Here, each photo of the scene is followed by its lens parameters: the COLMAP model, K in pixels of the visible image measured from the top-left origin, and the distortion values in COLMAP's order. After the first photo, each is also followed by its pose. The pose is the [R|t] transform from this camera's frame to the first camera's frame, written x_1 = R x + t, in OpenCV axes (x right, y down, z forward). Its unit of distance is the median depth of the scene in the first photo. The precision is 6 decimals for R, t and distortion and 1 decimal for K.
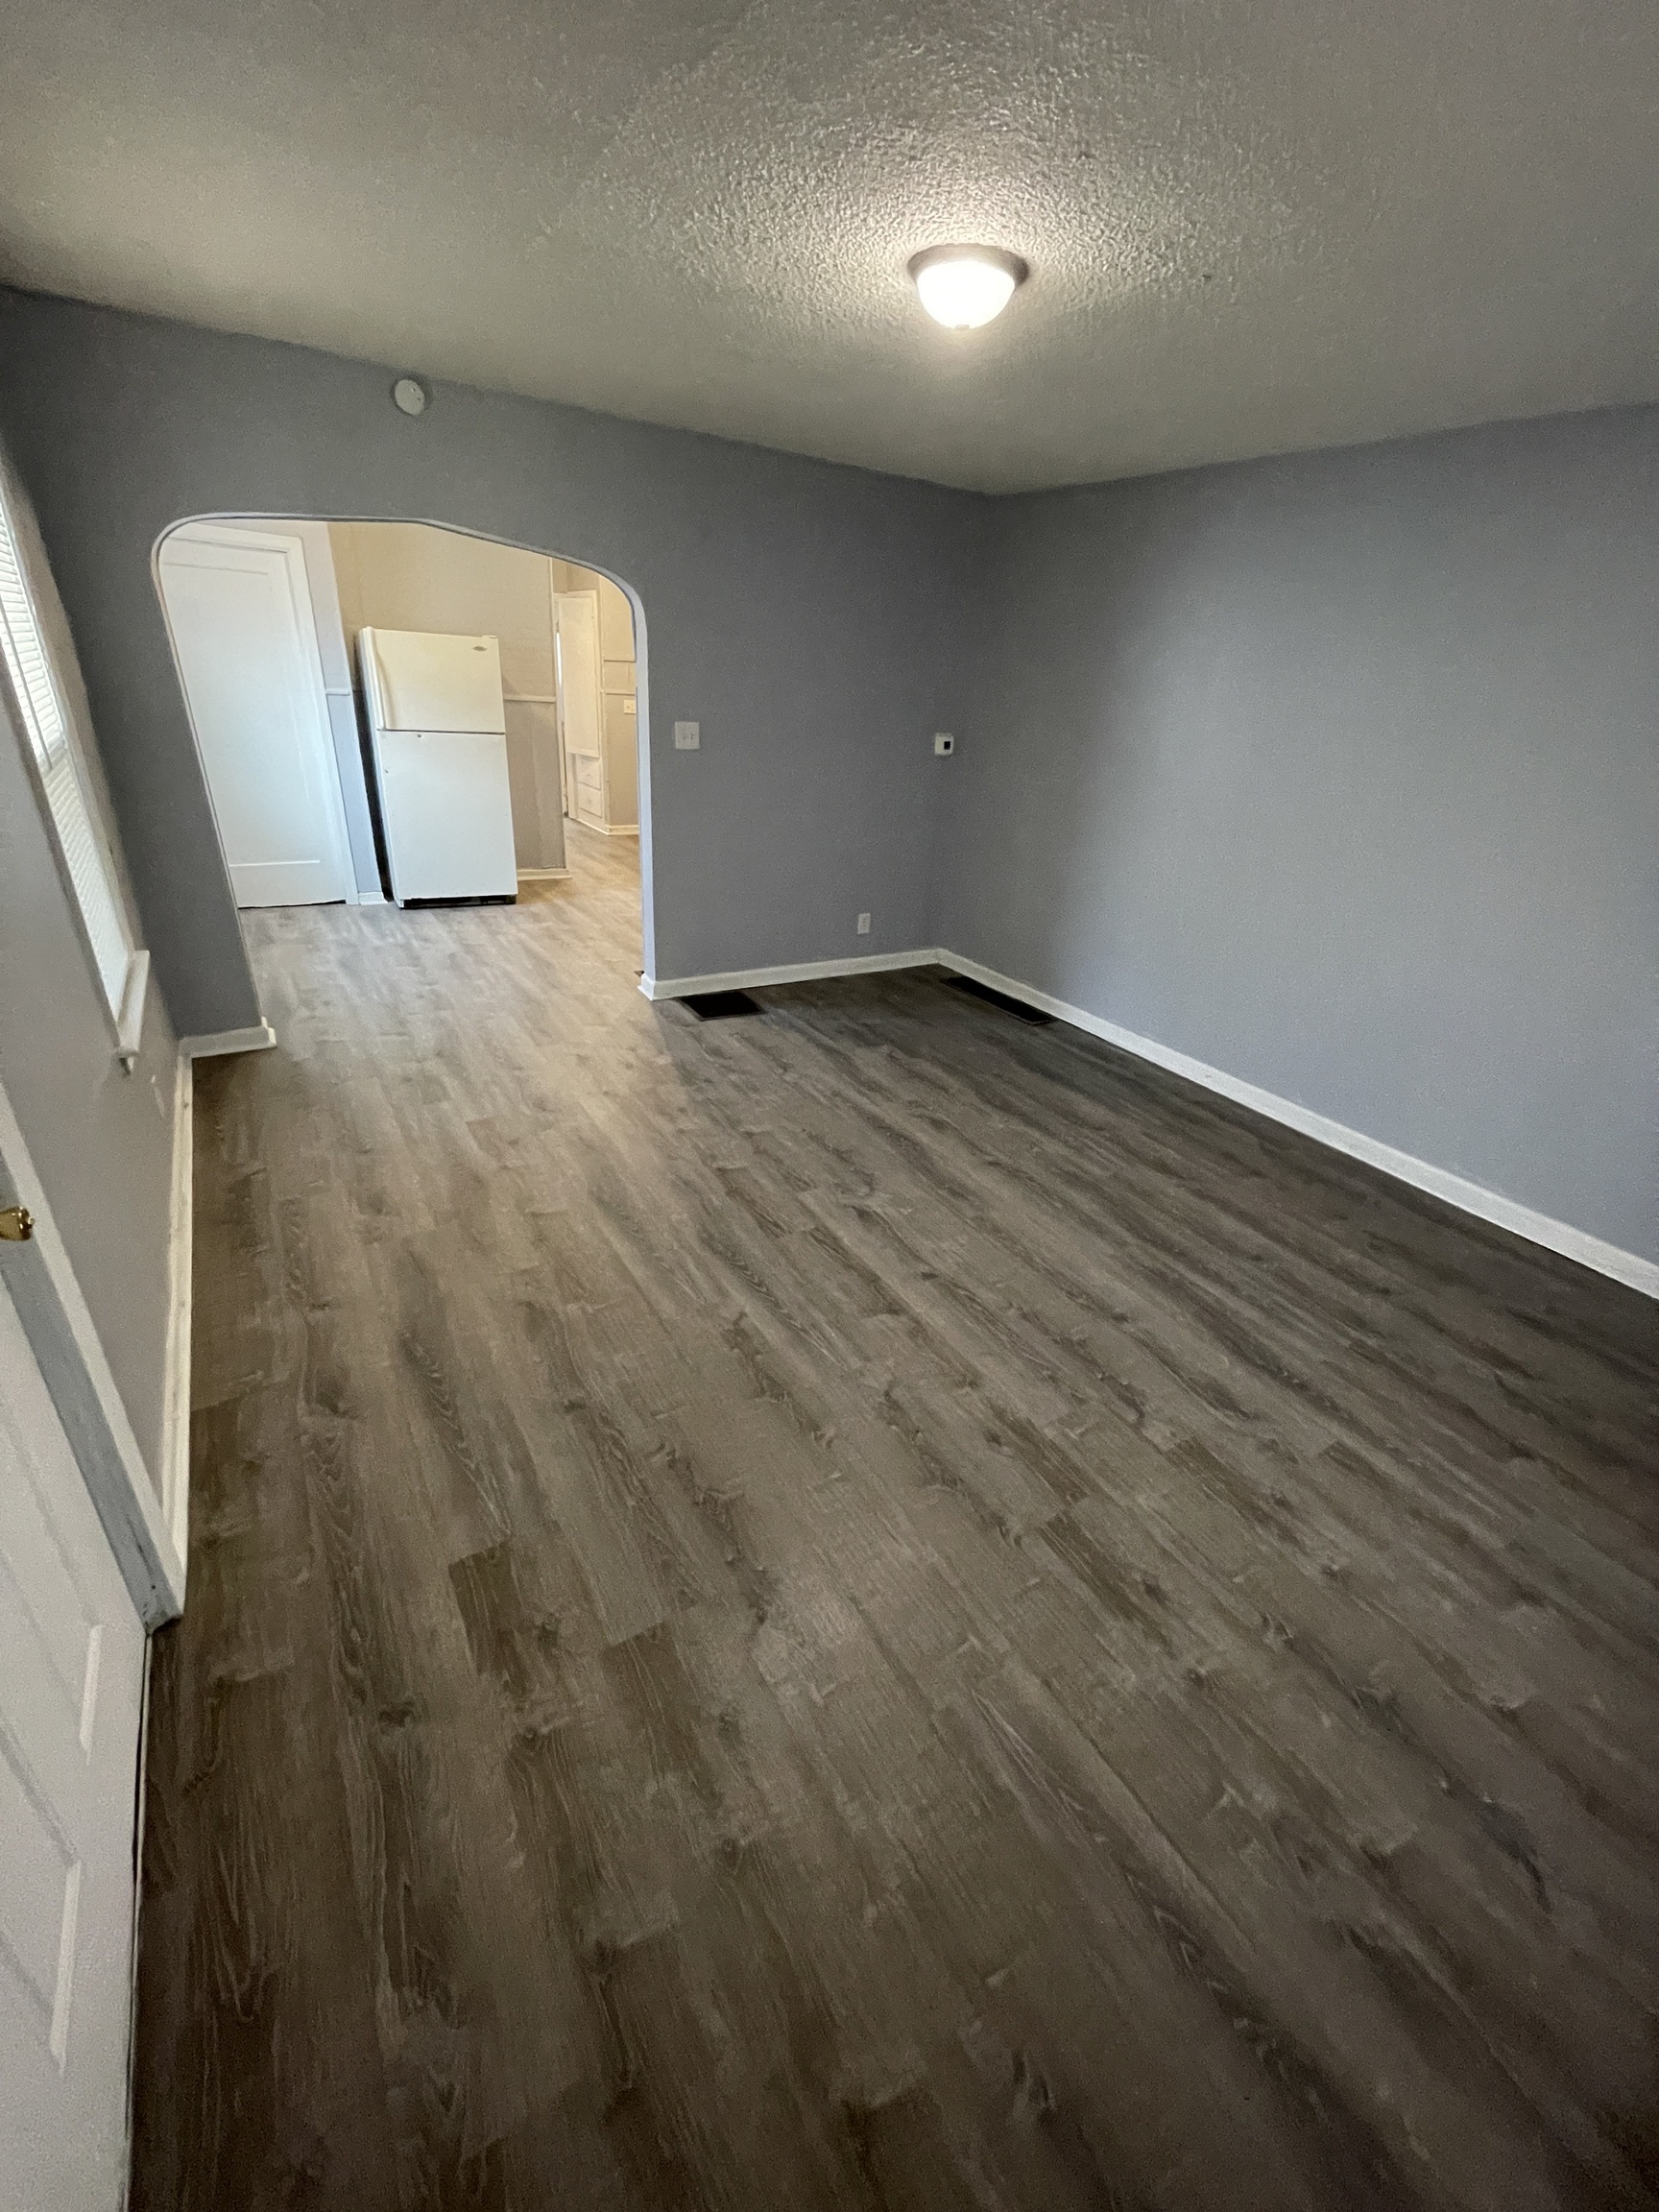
lens RADIAL K [[897.8, 0, 832.1], [0, 897.8, 1107.0], [0, 0, 1]] dist [0.002085, 0.000288]
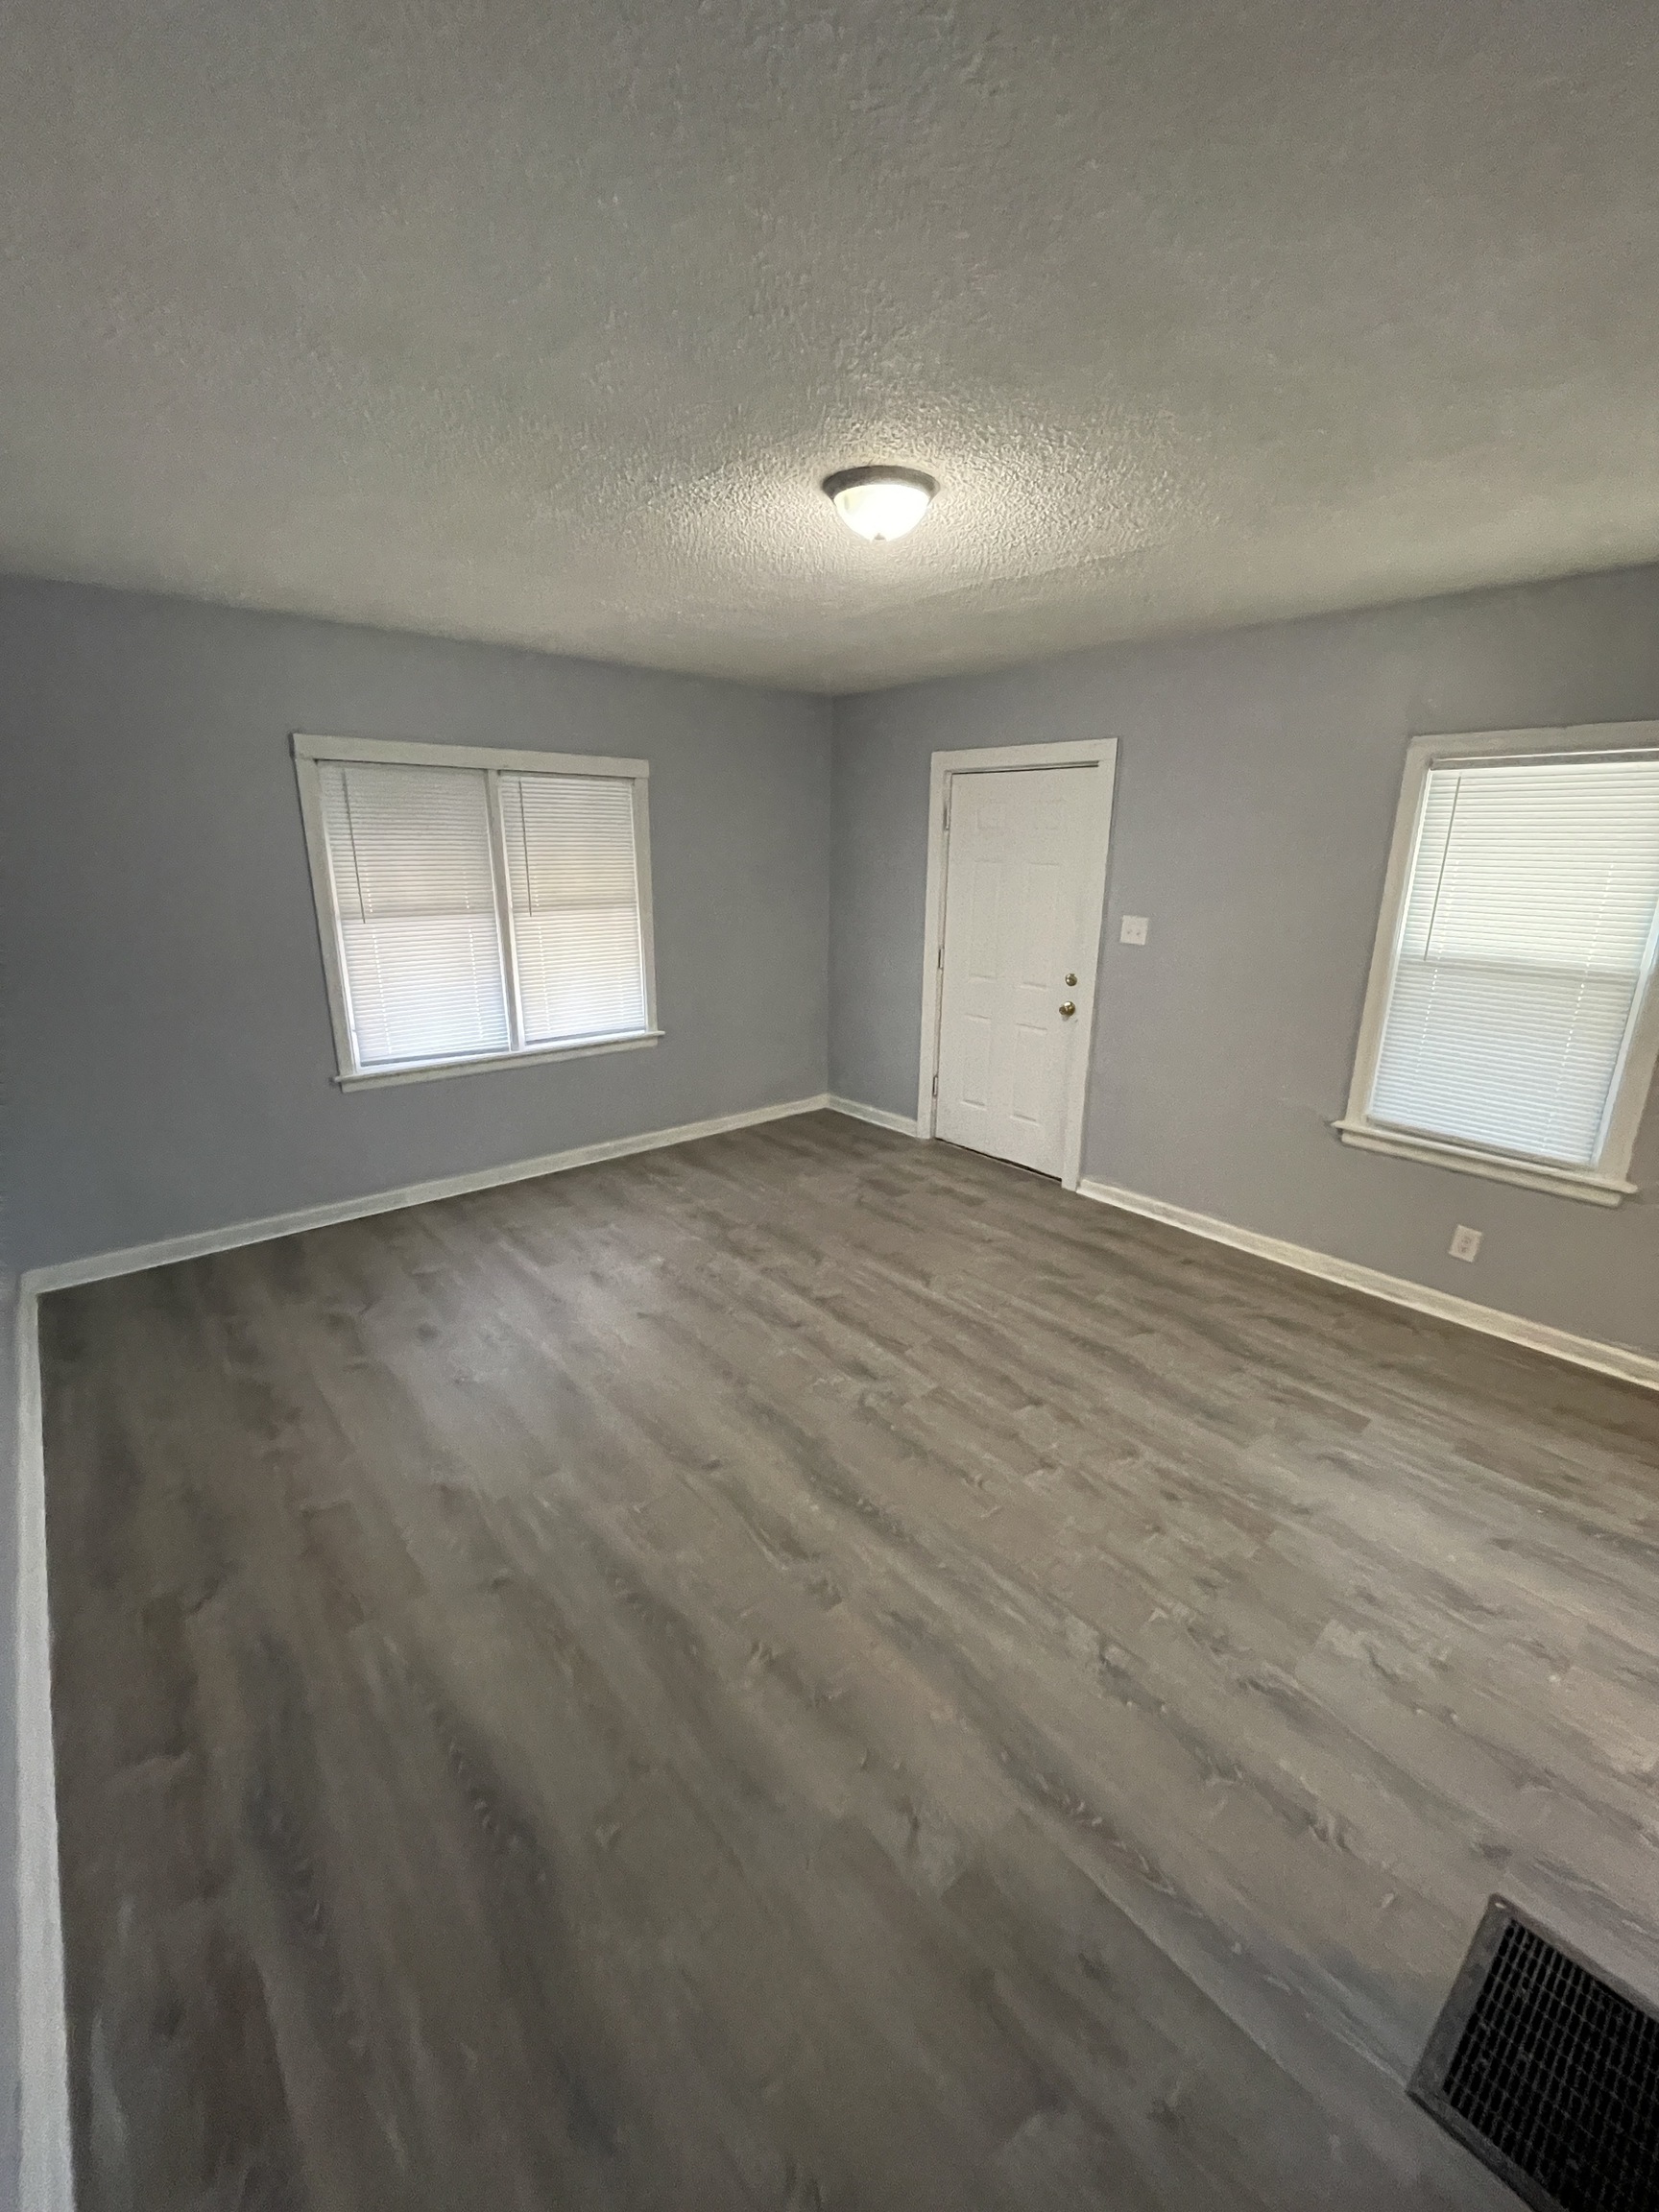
lens RADIAL K [[897.8, 0, 828.9], [0, 897.8, 1105.3], [0, 0, 1]] dist [0.002085, 0.000288]
pose [[-0.986050, -0.036754, -0.162342, 0.229653], [-0.137128, 0.732213, 0.667129, -0.704392], [0.094349, 0.680084, -0.727038, 1.432589]]
